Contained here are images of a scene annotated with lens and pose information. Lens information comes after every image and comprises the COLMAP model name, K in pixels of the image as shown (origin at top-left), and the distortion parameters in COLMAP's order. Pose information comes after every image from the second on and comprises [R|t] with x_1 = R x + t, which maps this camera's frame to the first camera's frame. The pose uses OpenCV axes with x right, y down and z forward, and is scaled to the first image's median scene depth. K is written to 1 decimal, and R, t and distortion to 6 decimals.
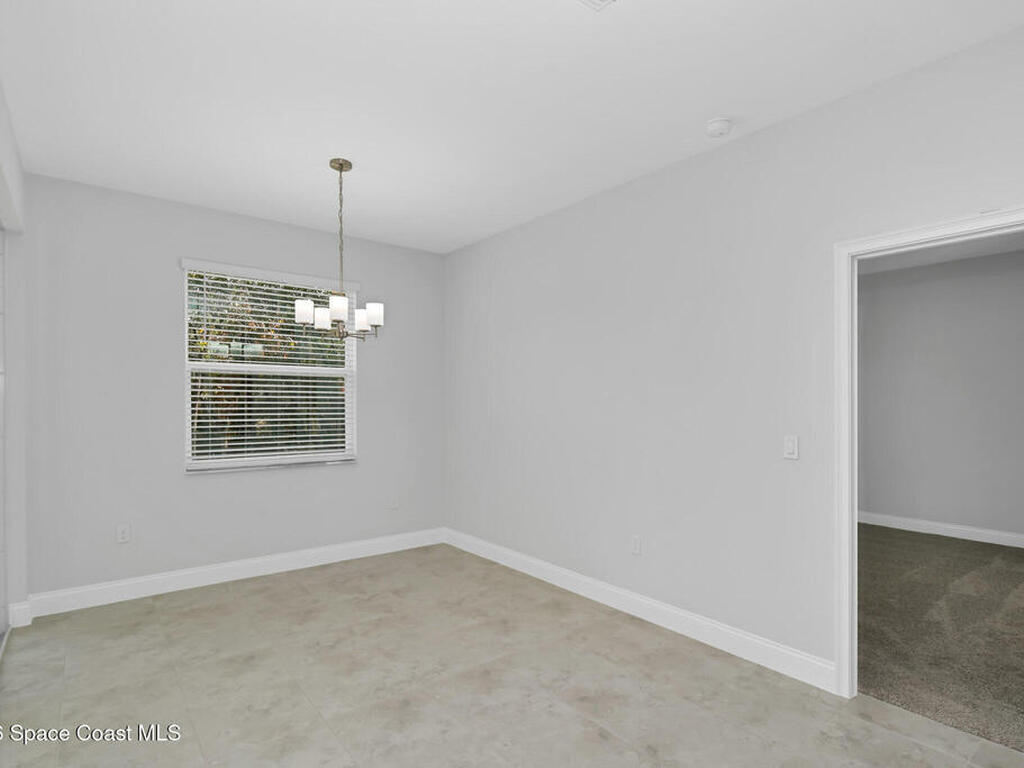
lens RADIAL K [[528.6, 0, 510.0], [0, 528.6, 392.3], [0, 0, 1]] dist [-0.002875, -0.004689]
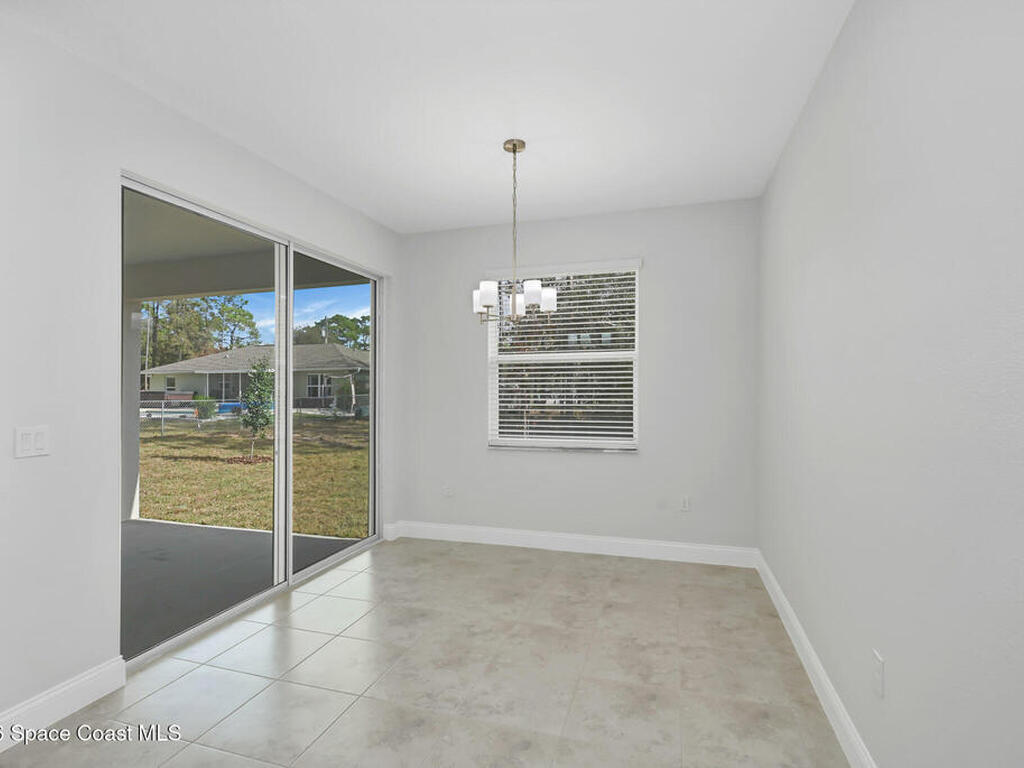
lens RADIAL K [[502.5, 0, 509.5], [0, 502.5, 380.0], [0, 0, 1]] dist [0.000707, -0.000208]
pose [[0.581077, -0.017907, -0.813652, 0.367837], [0.023035, 0.999719, -0.005552, 0.006373], [0.813523, -0.015516, 0.581326, 0.388537]]
